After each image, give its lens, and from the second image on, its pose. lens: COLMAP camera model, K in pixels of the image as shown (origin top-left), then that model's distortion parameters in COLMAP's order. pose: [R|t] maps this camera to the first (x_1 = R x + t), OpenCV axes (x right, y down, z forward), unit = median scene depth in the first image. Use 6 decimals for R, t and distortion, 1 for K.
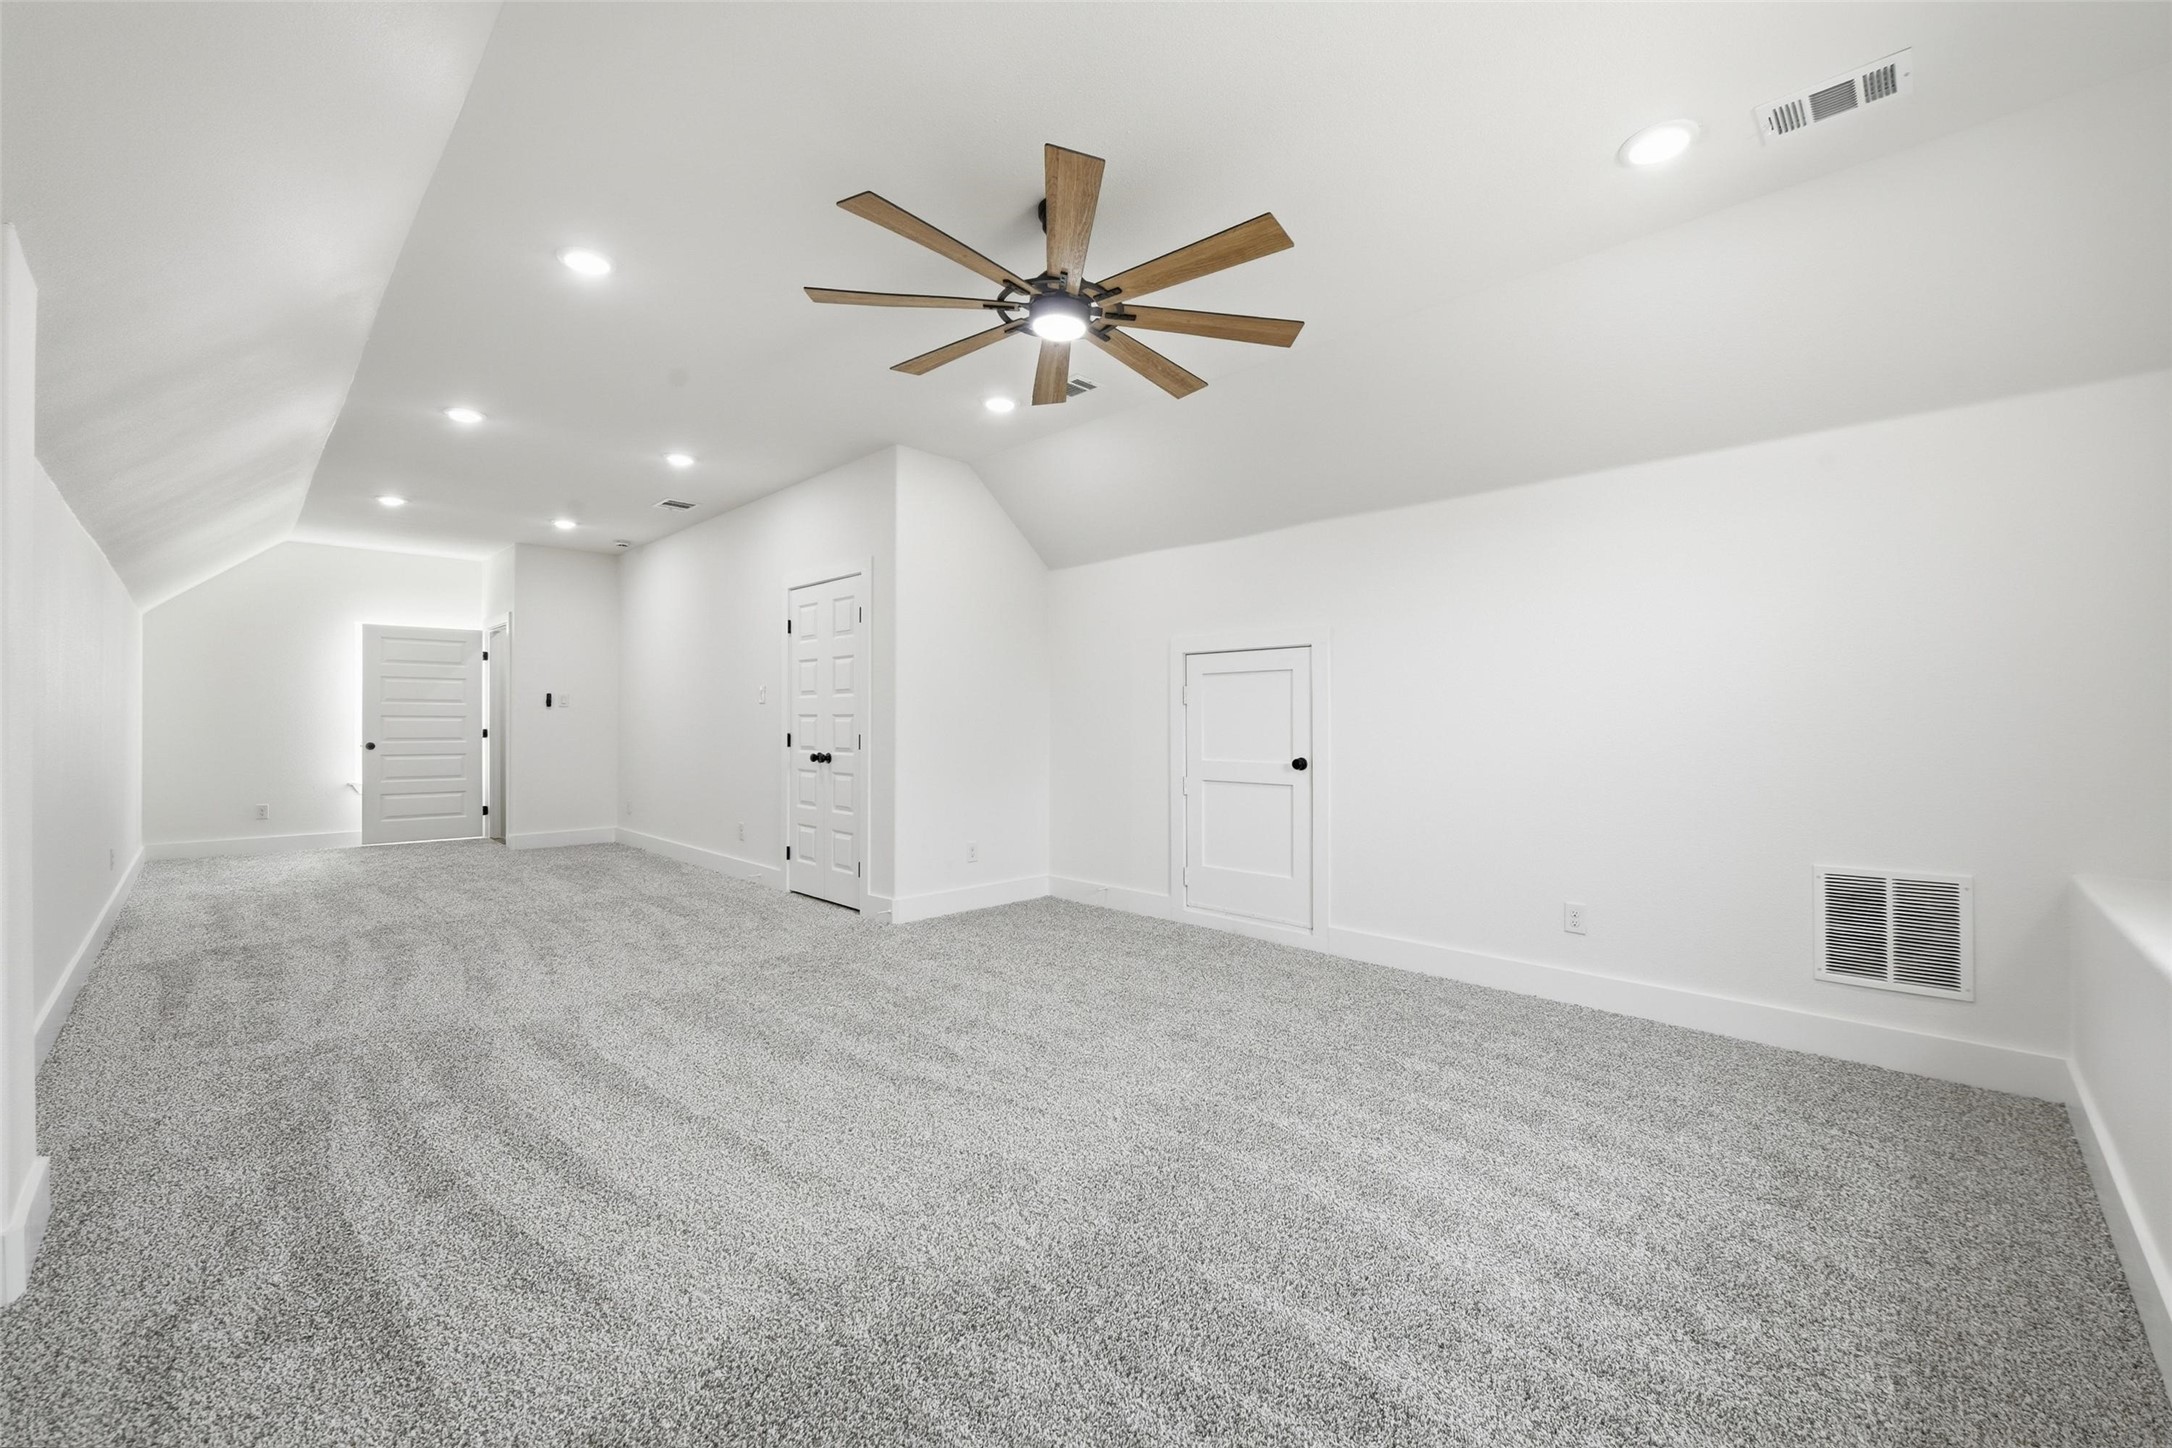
lens RADIAL K [[866.2, 0, 1098.3], [0, 866.2, 722.4], [0, 0, 1]] dist [-0.006782, -0.000463]
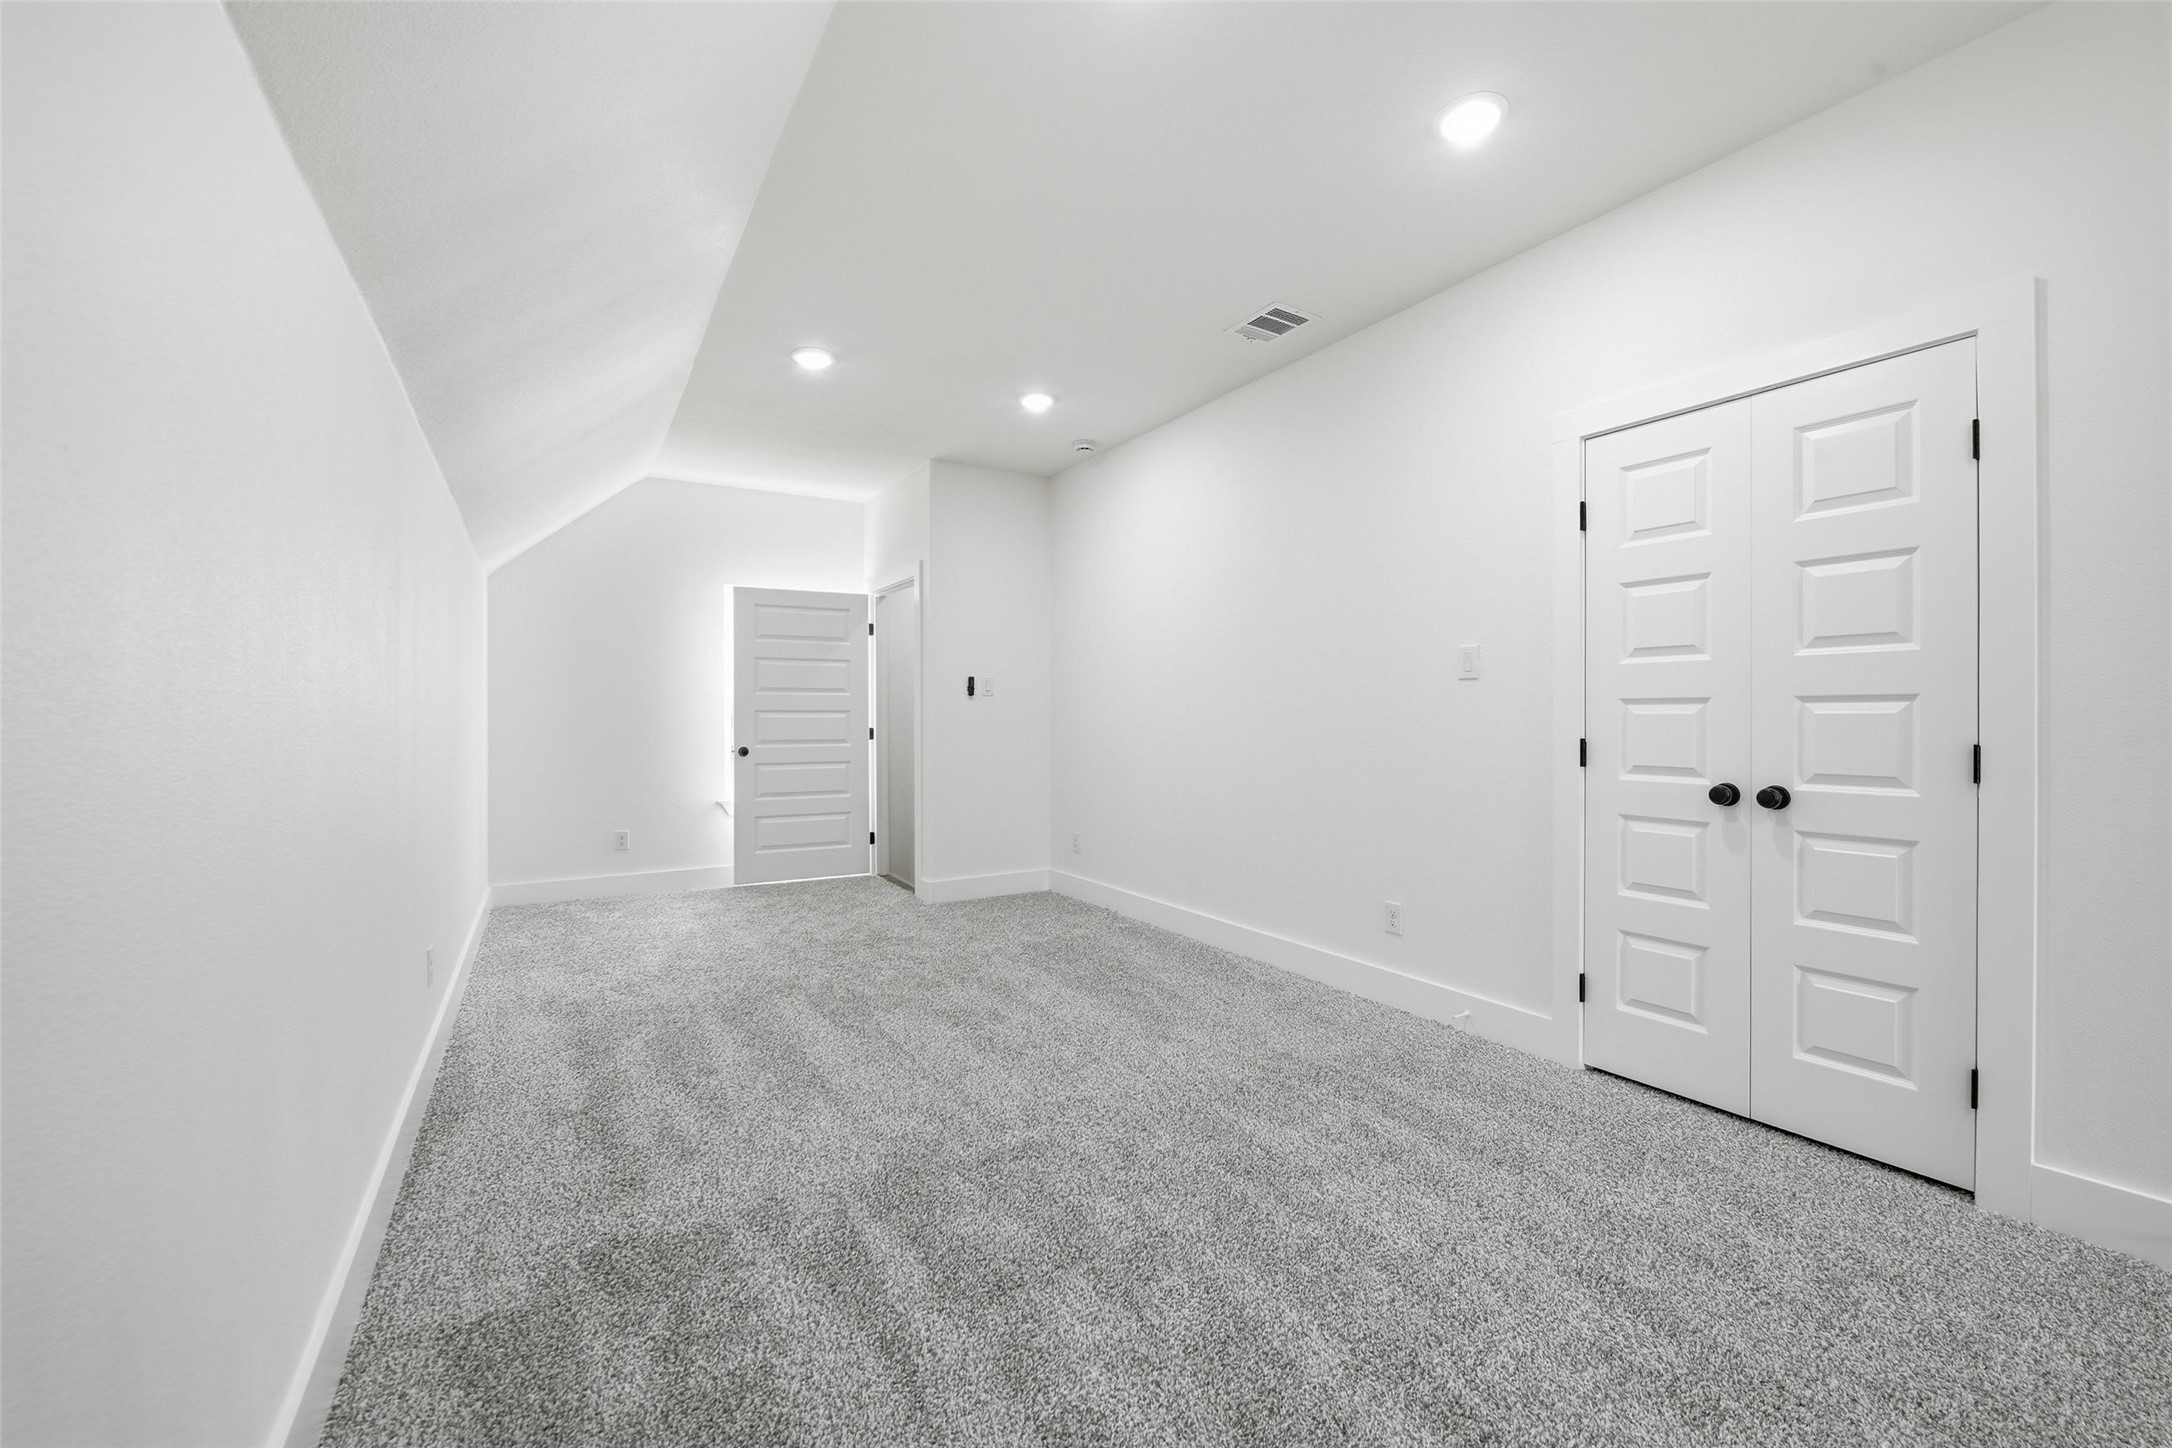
lens RADIAL K [[831.6, 0, 1086.0], [0, 831.6, 724.0], [0, 0, 1]] dist [-0.024048, -0.000079]
pose [[0.973803, -0.002833, -0.227375, -0.453380], [0.004498, 0.999967, 0.006804, 0.000203], [0.227349, -0.007648, 0.973783, 0.429222]]
